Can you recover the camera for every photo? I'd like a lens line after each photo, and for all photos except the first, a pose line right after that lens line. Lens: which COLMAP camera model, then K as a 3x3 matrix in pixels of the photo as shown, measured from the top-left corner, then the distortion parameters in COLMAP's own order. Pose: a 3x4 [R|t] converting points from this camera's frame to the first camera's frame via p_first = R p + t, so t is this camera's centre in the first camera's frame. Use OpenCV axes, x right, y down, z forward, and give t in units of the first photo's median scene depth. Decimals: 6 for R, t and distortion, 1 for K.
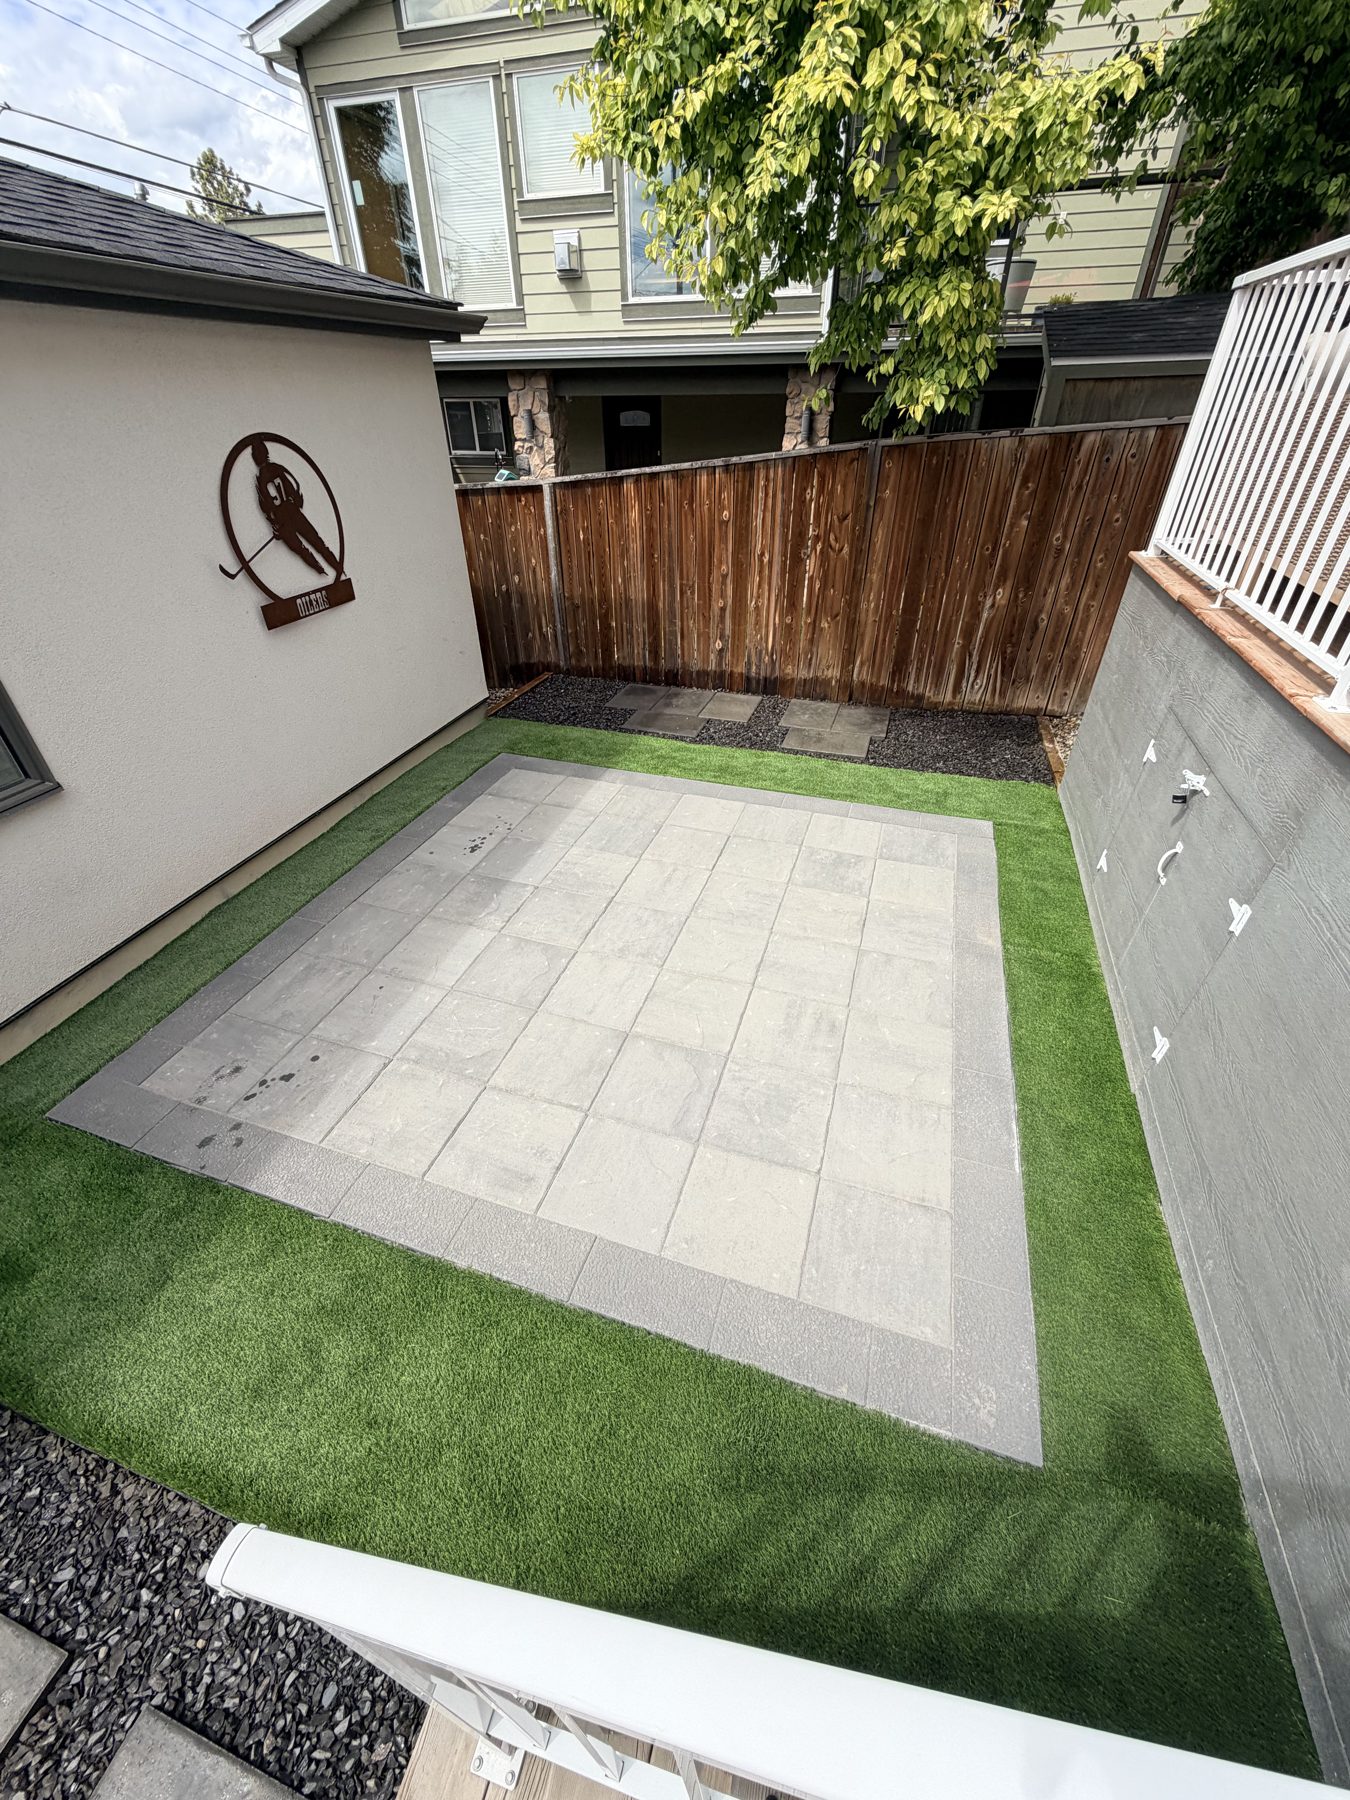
lens RADIAL K [[714.4, 0, 672.9], [0, 714.4, 894.7], [0, 0, 1]] dist [-0.001374, 0.000078]
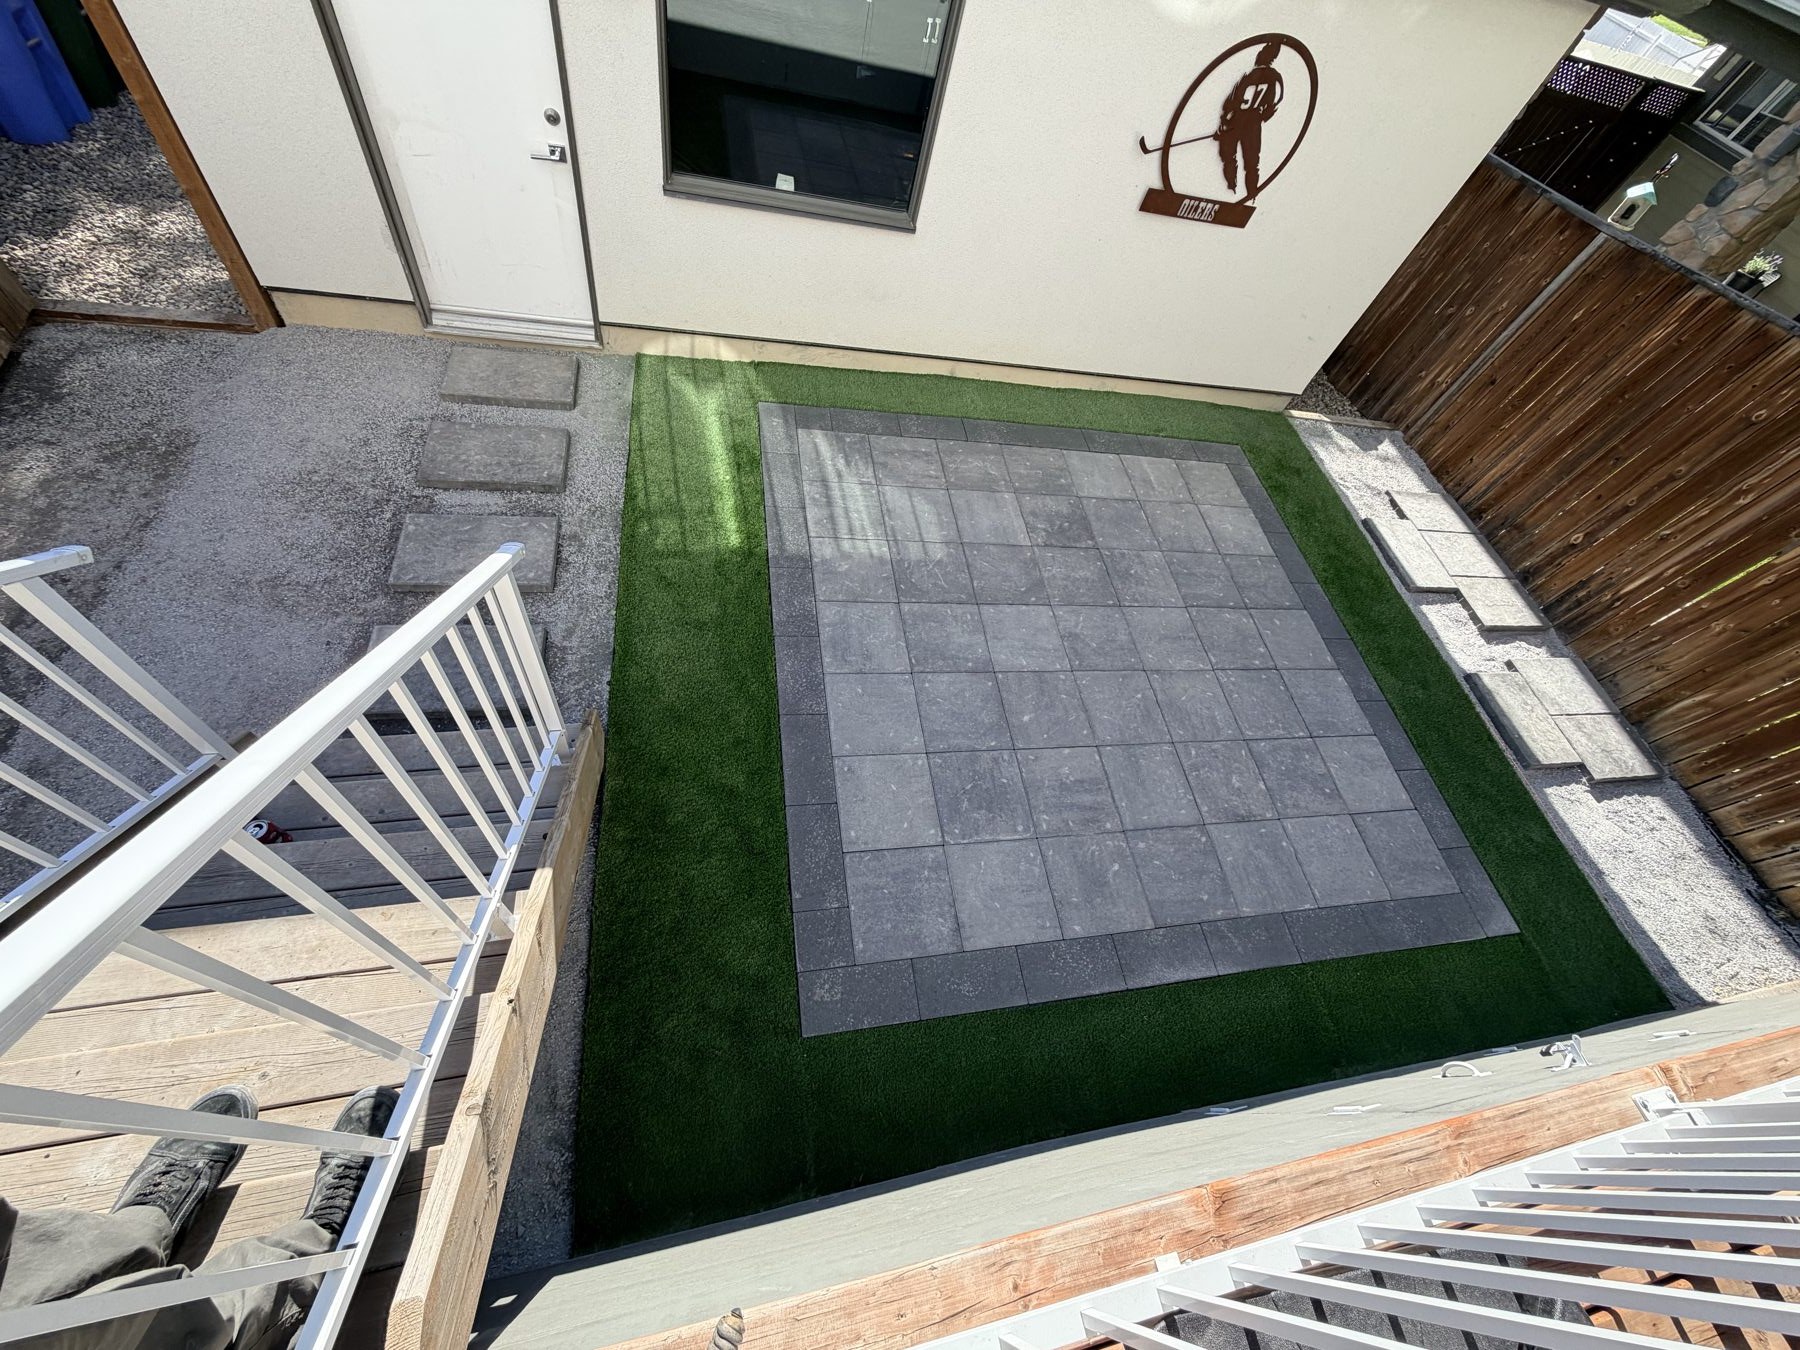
lens RADIAL K [[714.4, 0, 904.9], [0, 714.4, 674.3], [0, 0, 1]] dist [-0.001374, 0.000078]
pose [[0.444109, 0.800831, -0.401792, 0.189739], [-0.682320, 0.592936, 0.427629, -0.113261], [0.580695, 0.084237, 0.809751, -0.025648]]
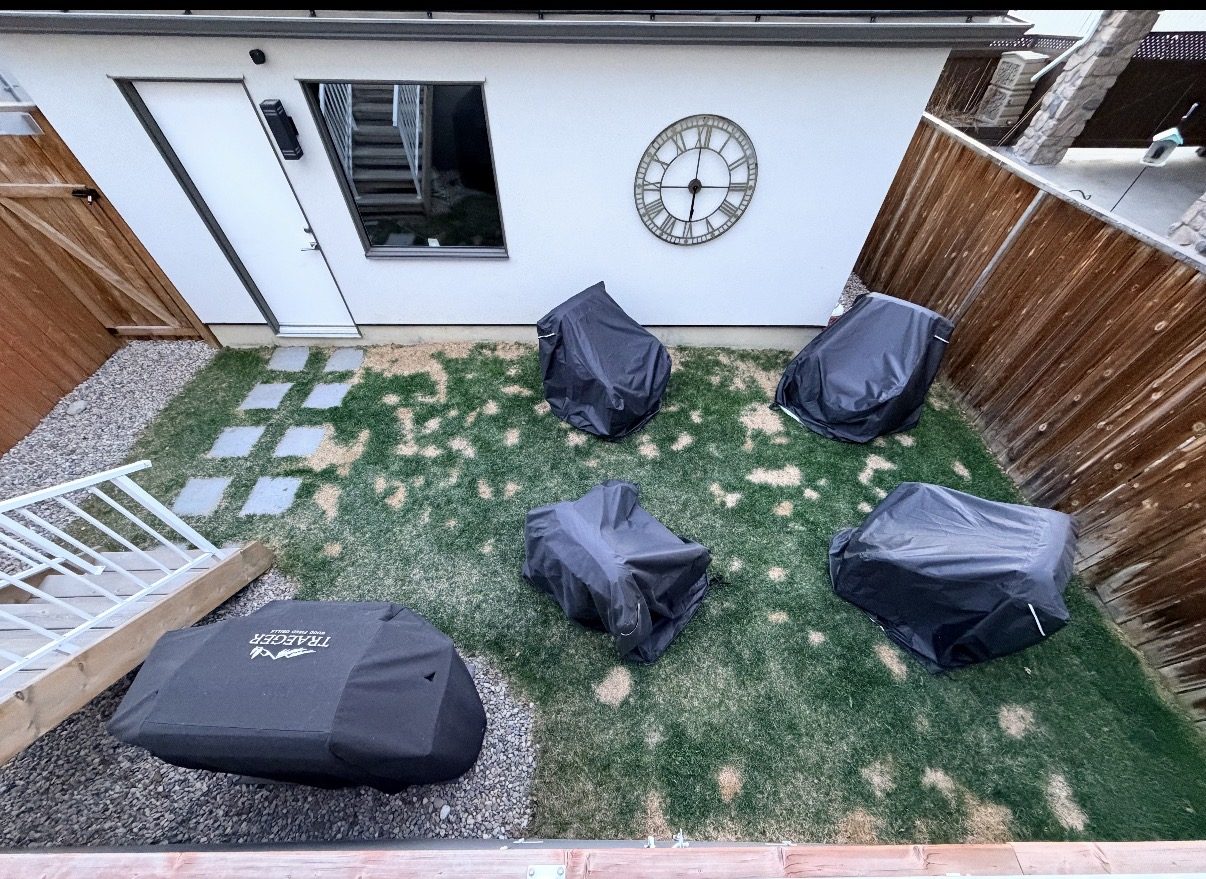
lens RADIAL K [[480.4, 0, 595.8], [0, 480.4, 461.8], [0, 0, 1]] dist [-0.001971, 0.000409]
pose [[0.301037, 0.758884, -0.577470, 0.322134], [-0.558075, 0.631231, 0.538609, -0.377378], [0.773259, 0.160130, 0.613538, 0.192837]]
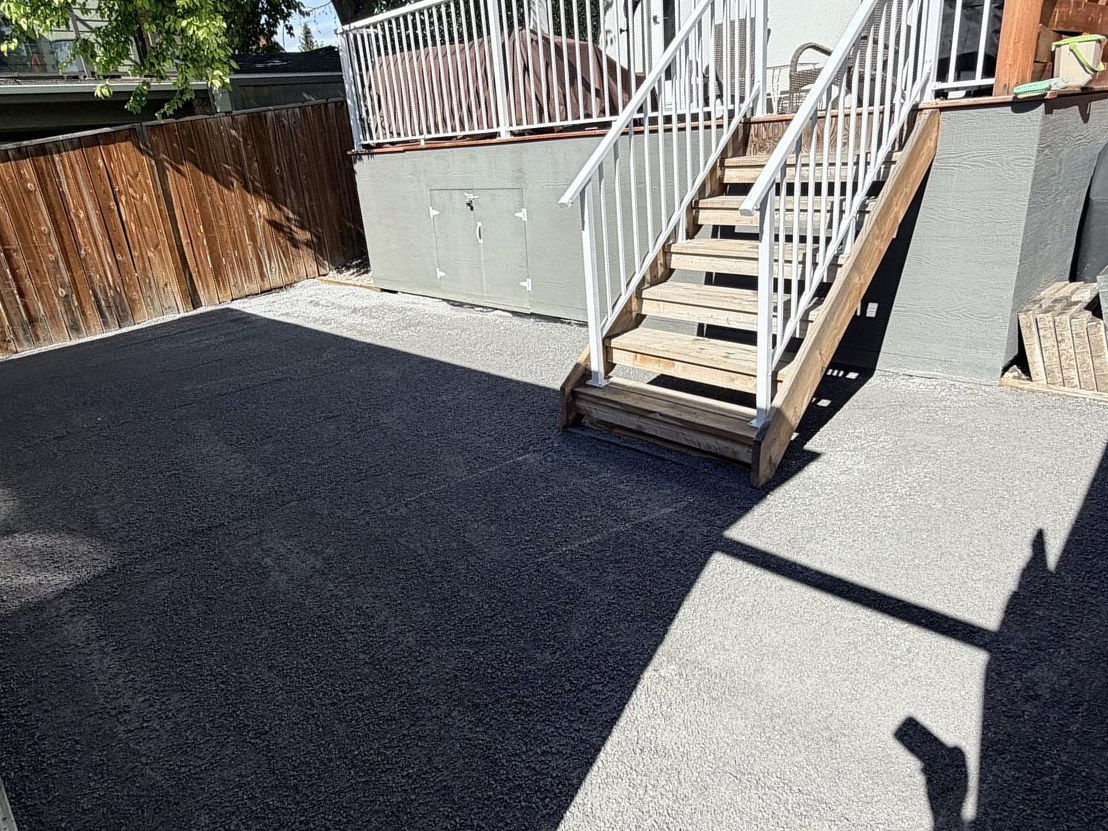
lens RADIAL K [[716.9, 0, 552.4], [0, 716.9, 420.5], [0, 0, 1]] dist [-0.002926, -0.000816]
pose [[0.466606, -0.352184, 0.811323, -0.647458], [0.567069, 0.823081, 0.031156, 0.258765], [-0.678757, 0.445539, 0.583767, -0.124708]]
